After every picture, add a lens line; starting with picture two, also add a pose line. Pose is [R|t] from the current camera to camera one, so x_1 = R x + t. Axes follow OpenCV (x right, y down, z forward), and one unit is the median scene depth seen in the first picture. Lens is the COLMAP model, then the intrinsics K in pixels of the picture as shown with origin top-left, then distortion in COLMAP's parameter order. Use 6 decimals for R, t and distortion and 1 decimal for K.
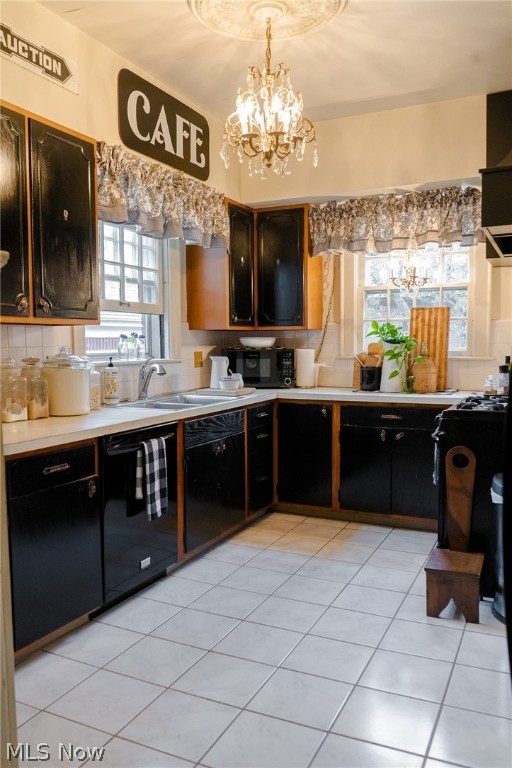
lens RADIAL K [[618.1, 0, 251.1], [0, 618.1, 388.1], [0, 0, 1]] dist [-0.011448, -0.009018]
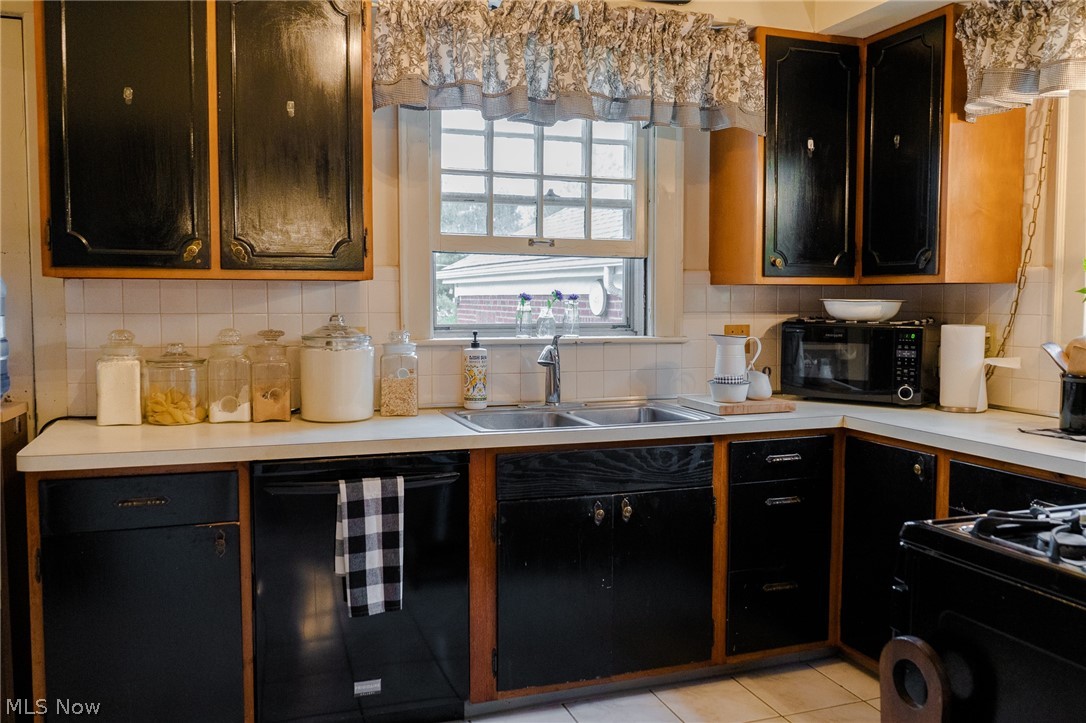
lens RADIAL K [[874.0, 0, 543.0], [0, 874.0, 361.5], [0, 0, 1]] dist [-0.011448, -0.009018]
pose [[0.709543, 0.057648, -0.702300, 0.375060], [-0.059478, 0.997991, 0.021827, -0.038102], [0.702148, 0.026284, 0.711546, 0.383827]]
